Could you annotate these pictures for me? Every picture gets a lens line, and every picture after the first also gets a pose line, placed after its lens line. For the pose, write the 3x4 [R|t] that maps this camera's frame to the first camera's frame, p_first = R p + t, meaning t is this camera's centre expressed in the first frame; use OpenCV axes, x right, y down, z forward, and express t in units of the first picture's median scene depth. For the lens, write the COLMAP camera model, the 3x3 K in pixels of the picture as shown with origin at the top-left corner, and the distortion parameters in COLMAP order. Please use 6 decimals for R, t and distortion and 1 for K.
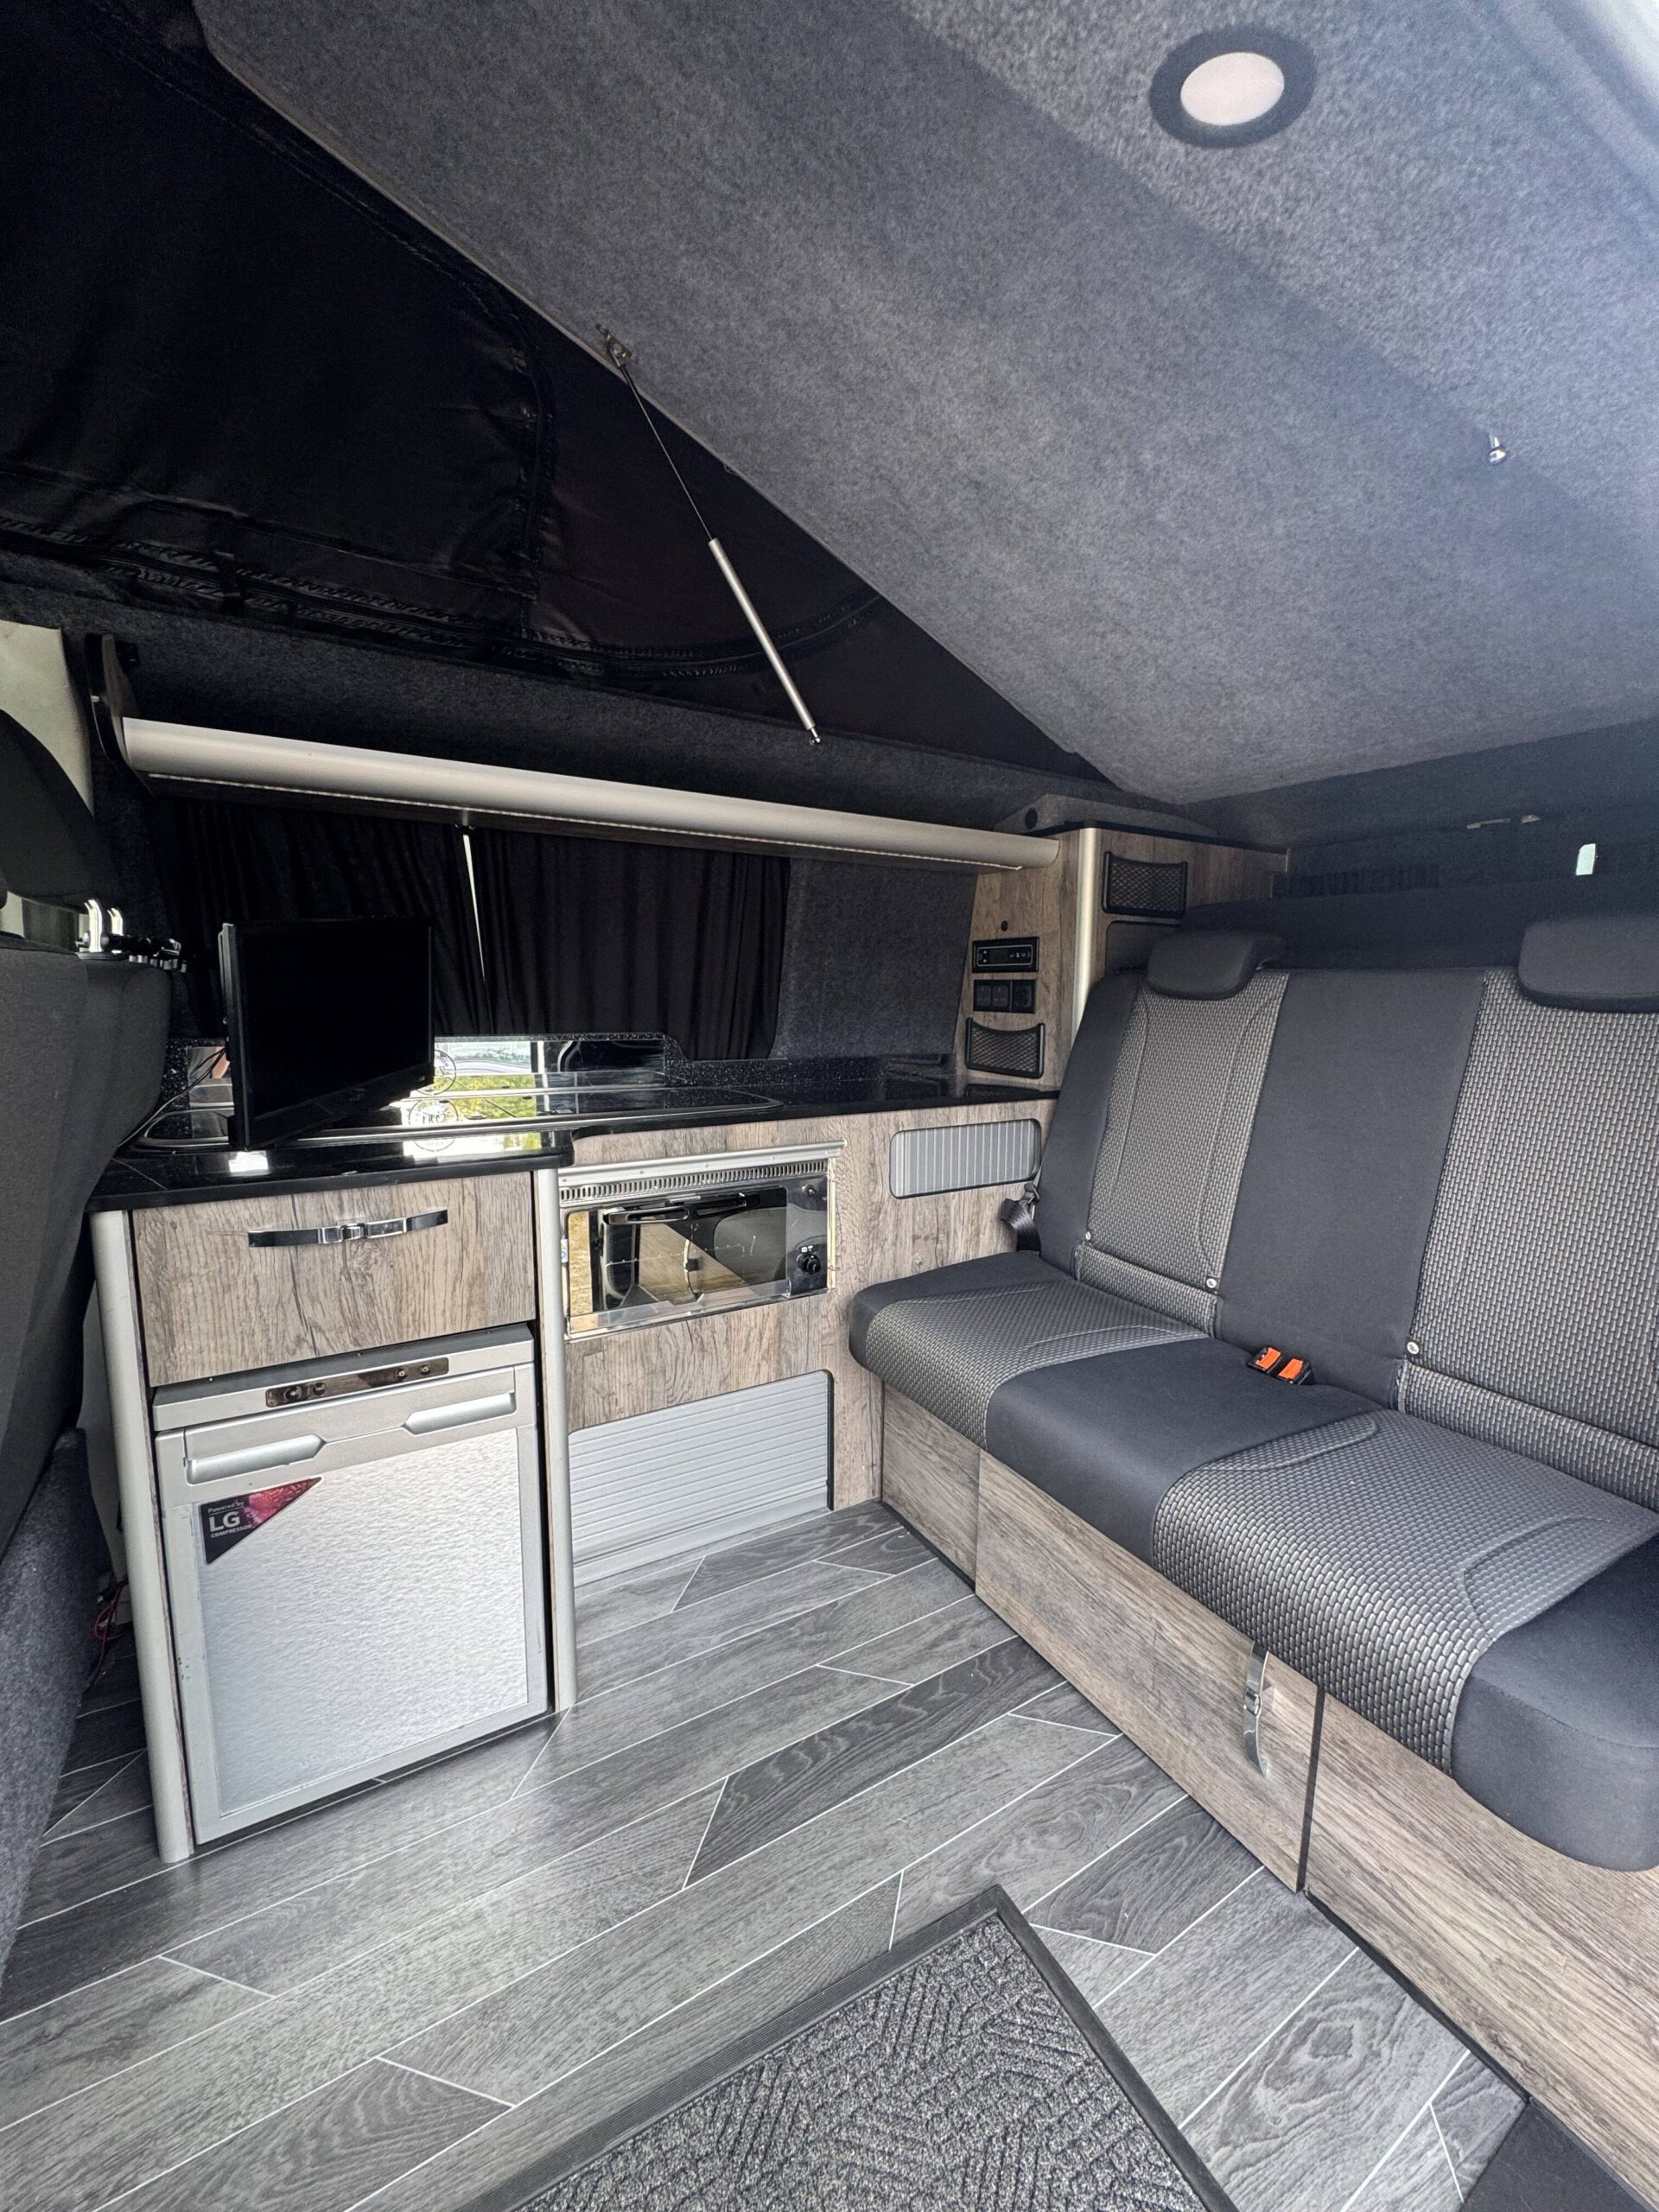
lens RADIAL K [[888.5, 0, 829.5], [0, 888.5, 1106.0], [0, 0, 1]] dist [-0.002590, 0.000666]
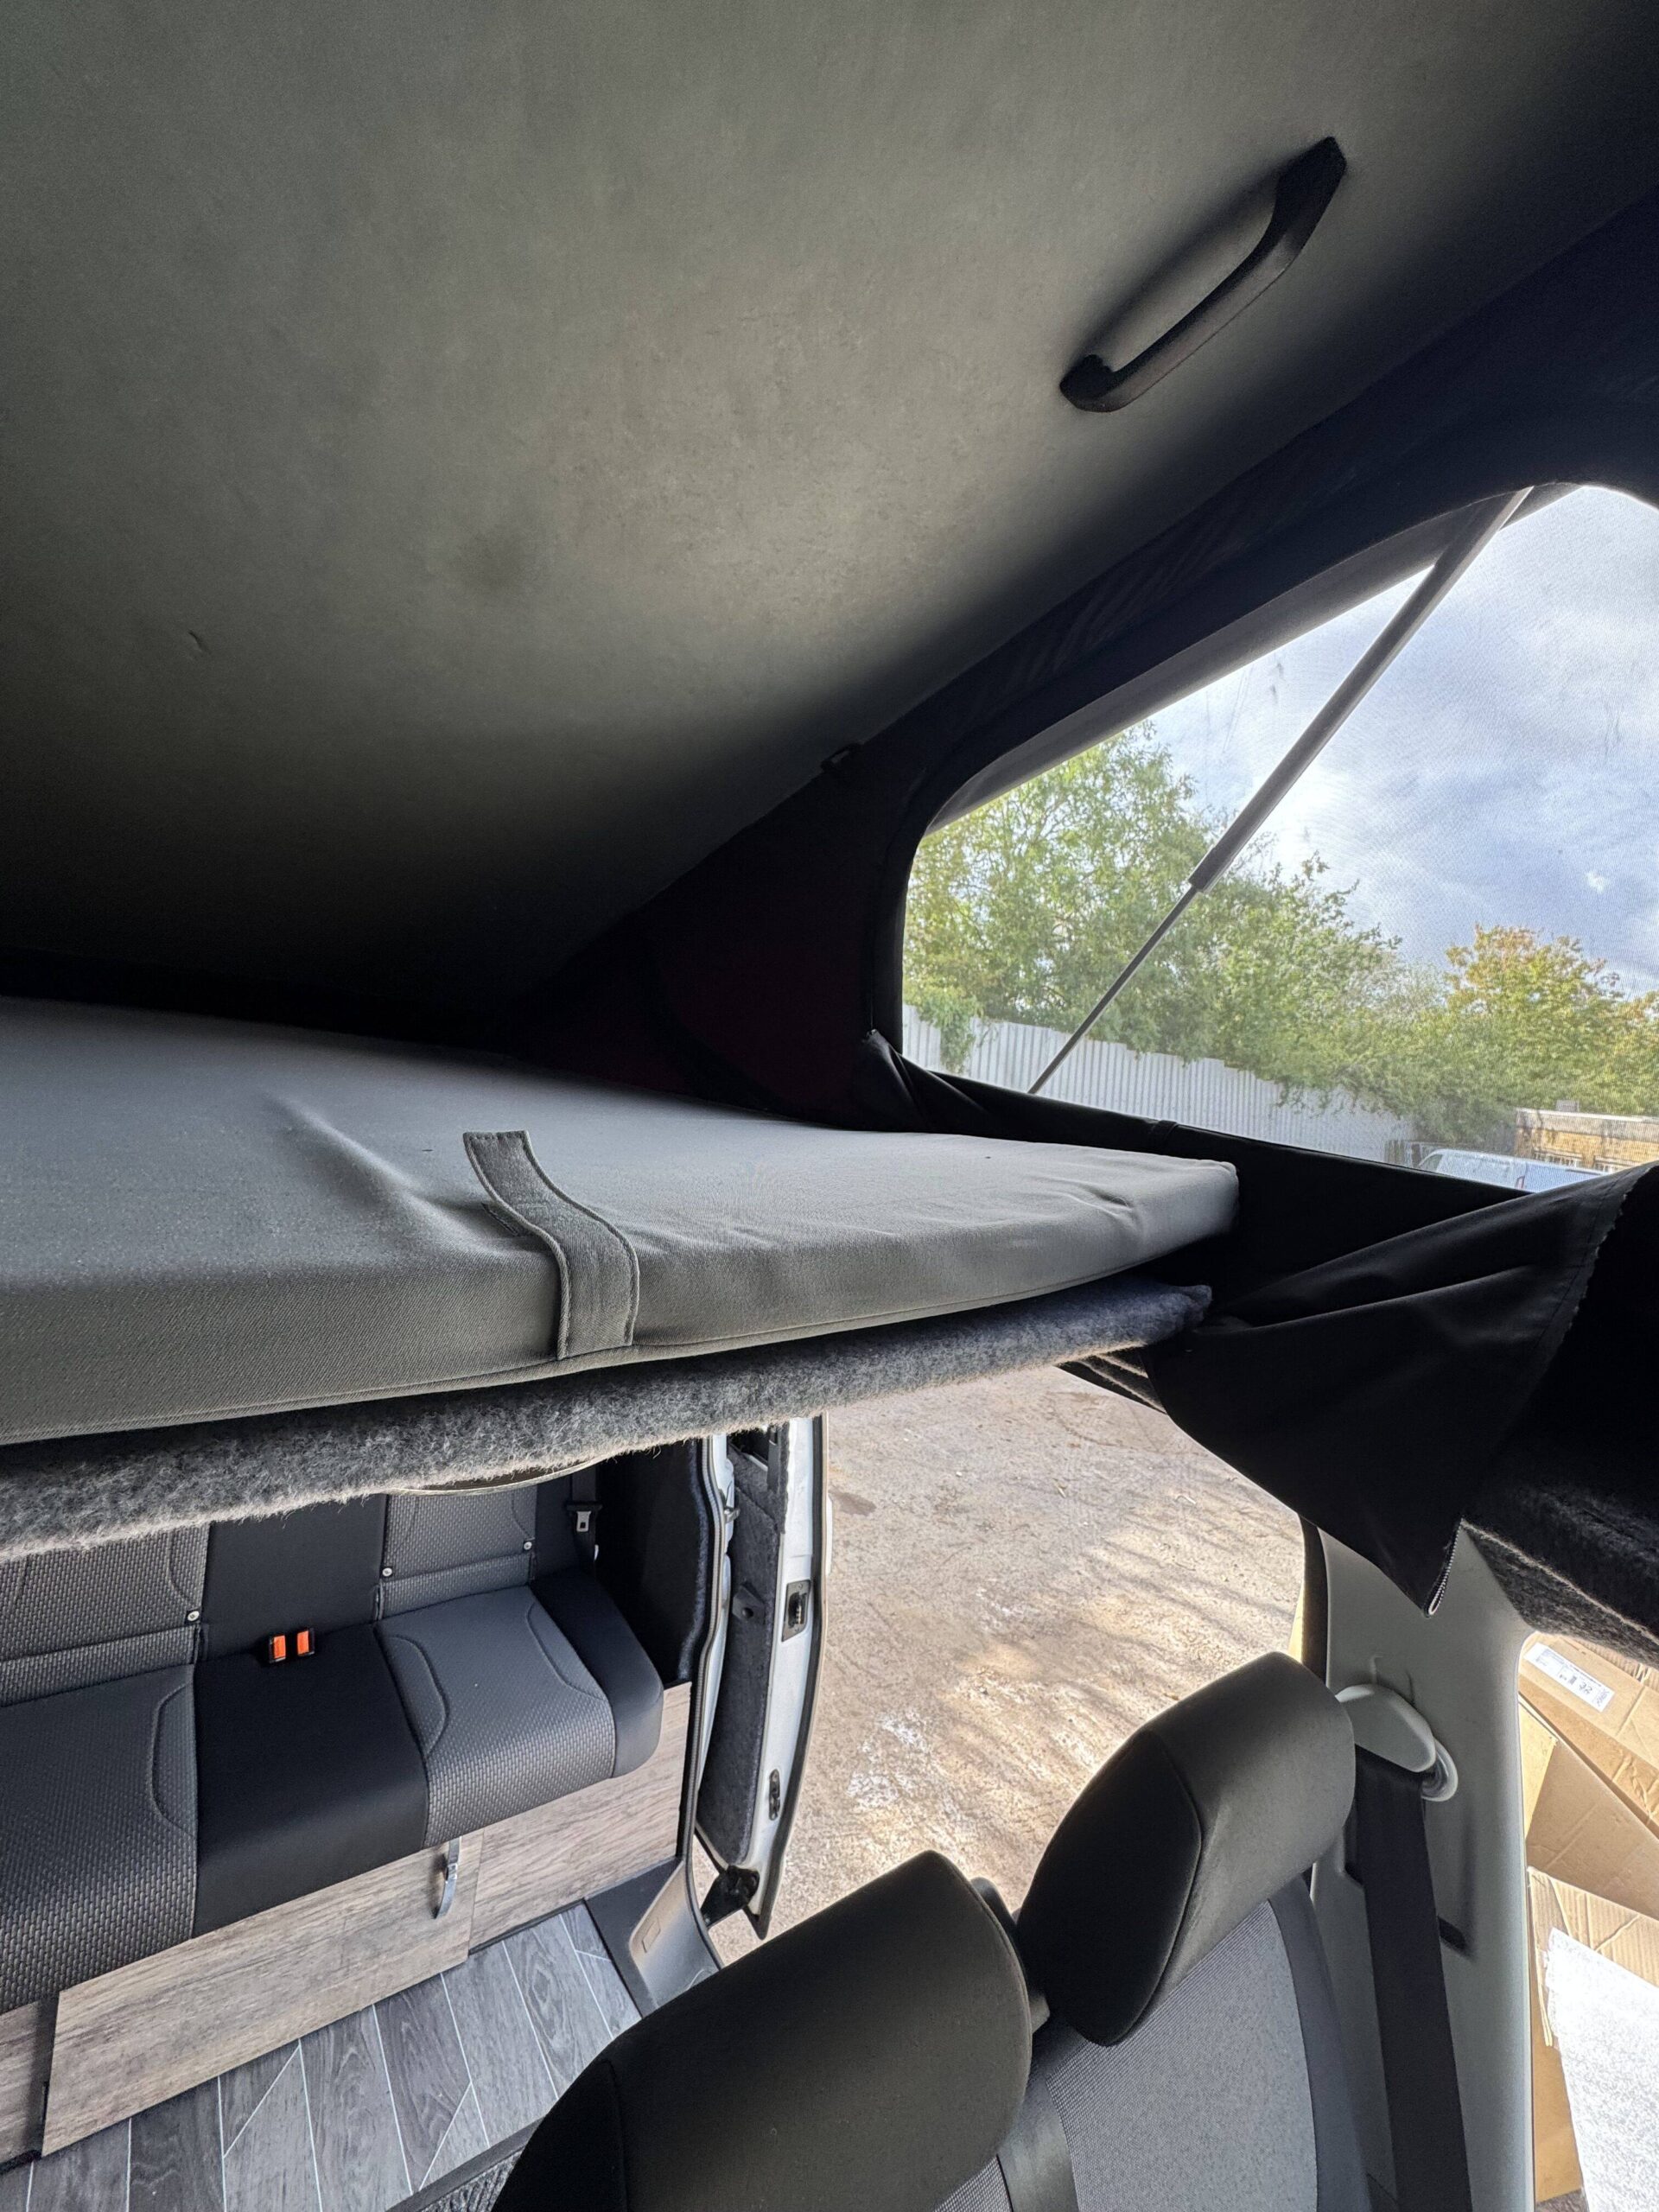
lens RADIAL K [[888.5, 0, 829.5], [0, 888.5, 1106.0], [0, 0, 1]] dist [-0.002590, 0.000666]
pose [[-0.109767, -0.081569, 0.990605, -0.899705], [-0.016118, 0.996642, 0.080280, -0.695465], [-0.993827, -0.007155, -0.110713, 0.504532]]
